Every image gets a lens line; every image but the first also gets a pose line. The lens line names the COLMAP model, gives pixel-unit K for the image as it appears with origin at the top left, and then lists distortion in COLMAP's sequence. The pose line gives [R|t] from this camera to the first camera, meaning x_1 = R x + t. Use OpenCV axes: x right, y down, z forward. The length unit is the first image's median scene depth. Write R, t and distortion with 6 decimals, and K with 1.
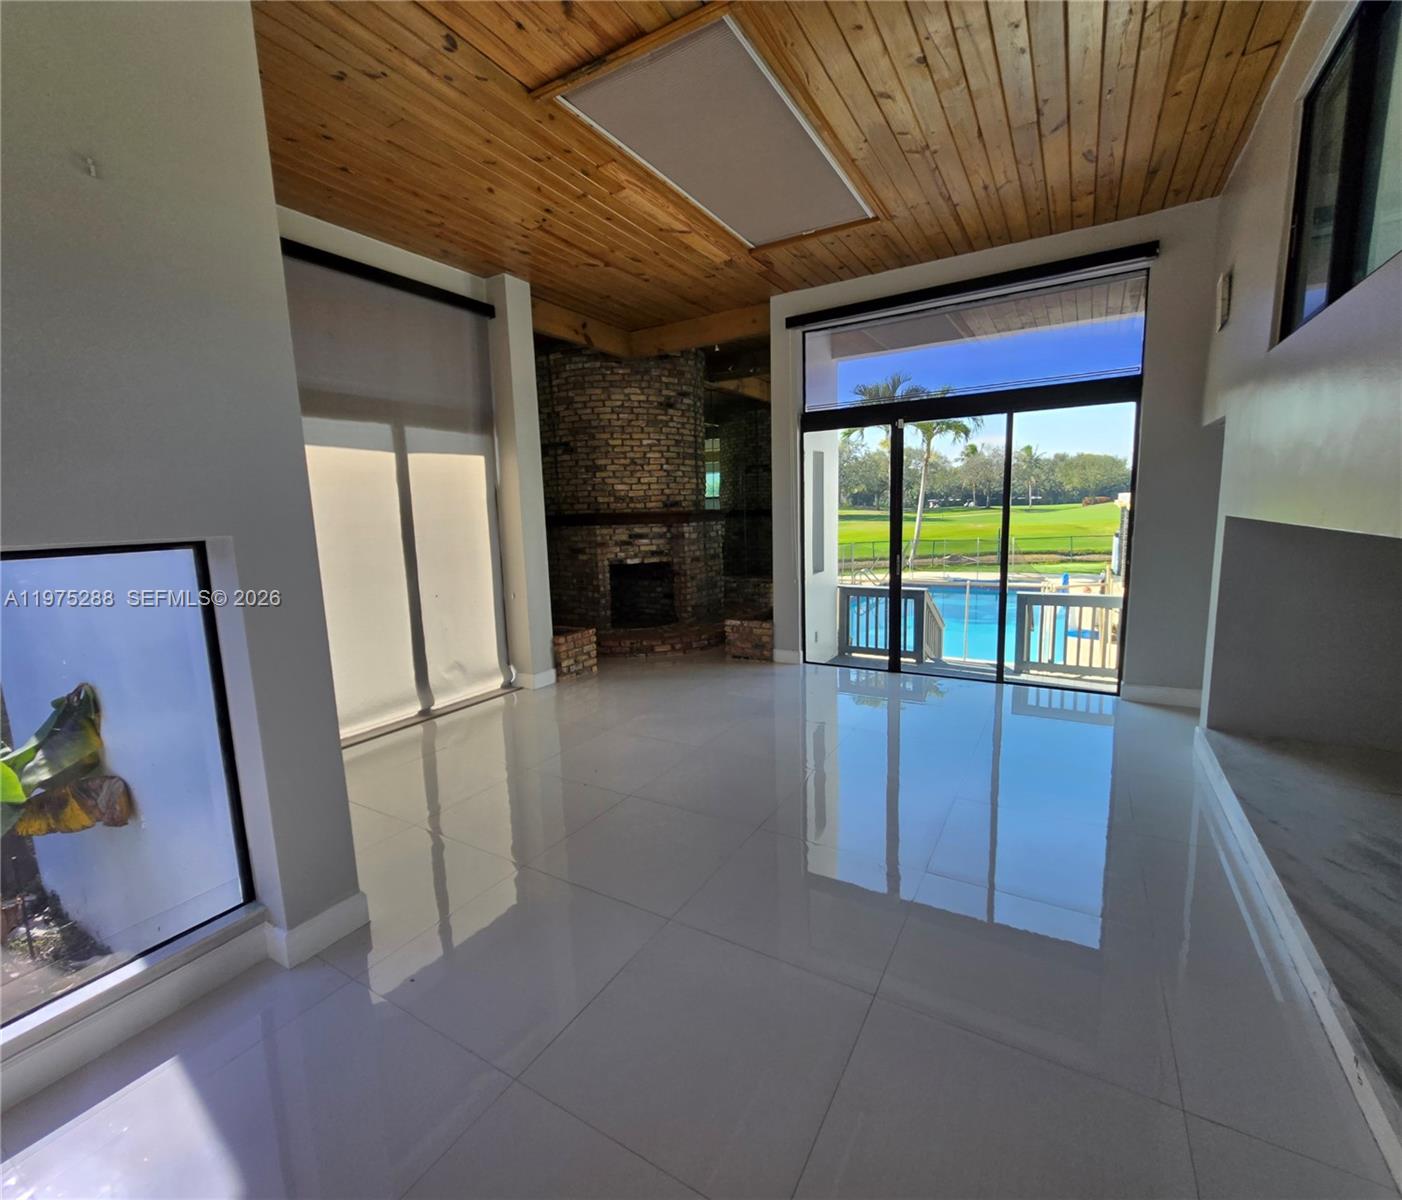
lens RADIAL K [[626.8, 0, 695.1], [0, 626.8, 603.8], [0, 0, 1]] dist [0.001511, -0.001391]
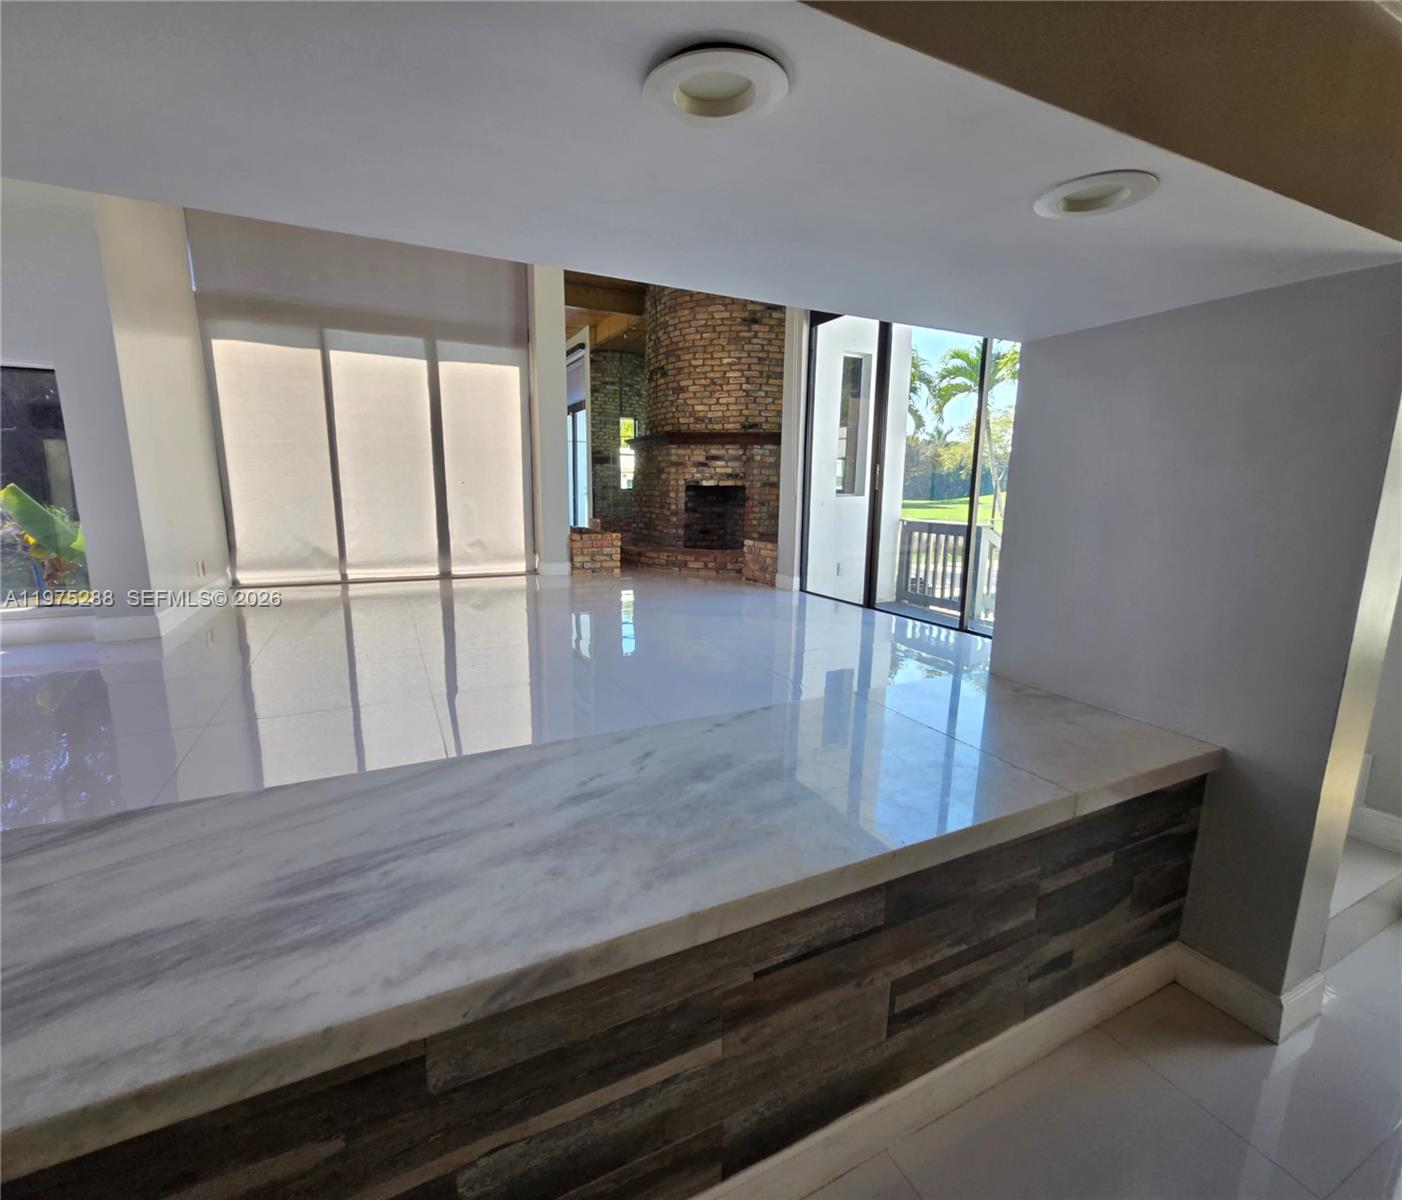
lens RADIAL K [[626.8, 0, 697.7], [0, 626.8, 605.7], [0, 0, 1]] dist [0.001511, -0.001391]
pose [[0.848842, 0.138978, -0.510052, 0.442294], [-0.116931, 0.990286, 0.075232, 0.055724], [0.515553, -0.004220, 0.856847, 0.126990]]
